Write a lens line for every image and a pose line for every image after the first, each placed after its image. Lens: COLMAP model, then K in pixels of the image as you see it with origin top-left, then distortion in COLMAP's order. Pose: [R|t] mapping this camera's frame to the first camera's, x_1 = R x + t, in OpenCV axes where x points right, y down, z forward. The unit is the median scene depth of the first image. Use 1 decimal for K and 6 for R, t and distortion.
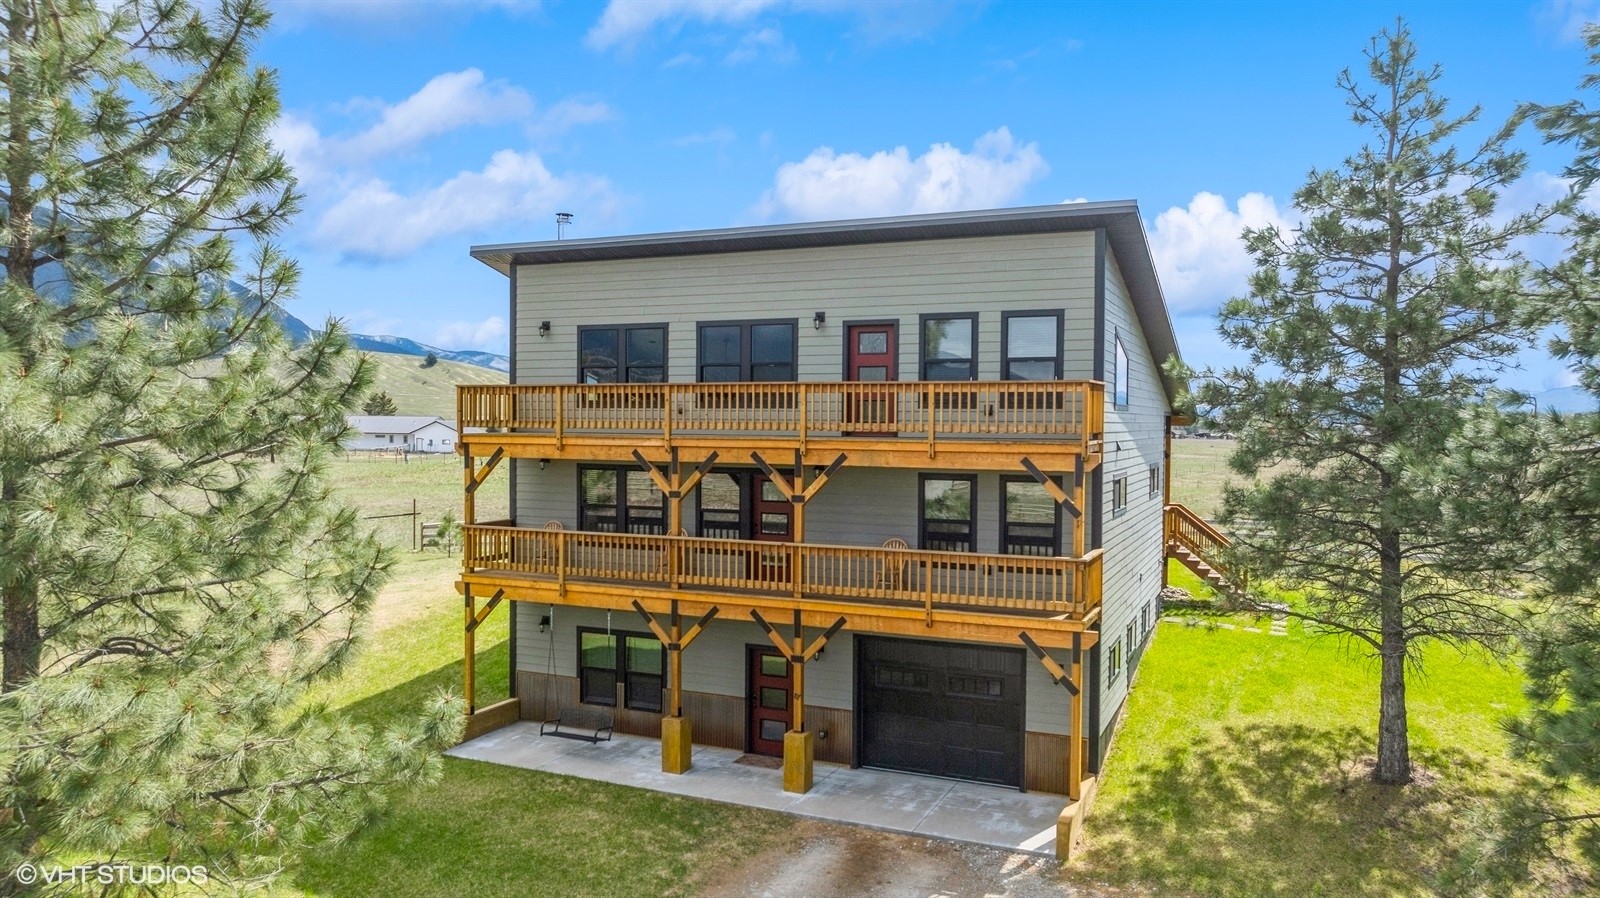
lens RADIAL K [[1118.0, 0, 808.2], [0, 1118.0, 449.3], [0, 0, 1]] dist [-0.006422, -0.002891]
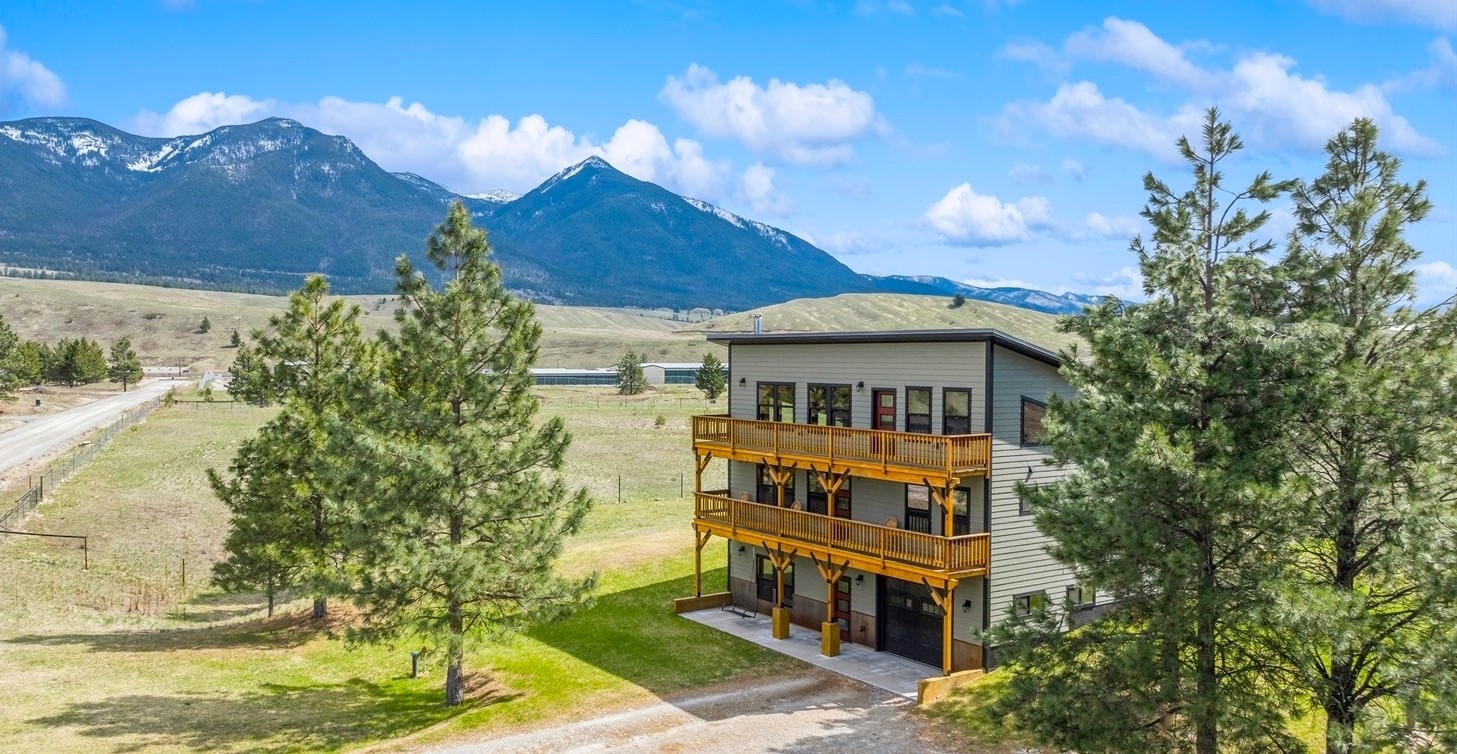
lens RADIAL K [[1256.1, 0, 726.7], [0, 1256.1, 374.9], [0, 0, 1]] dist [-0.005573, -0.009956]
pose [[0.843350, 0.014105, -0.537180, 0.887891], [-0.012296, 0.999900, 0.006951, -0.147179], [0.537224, 0.000743, 0.843439, -0.746170]]
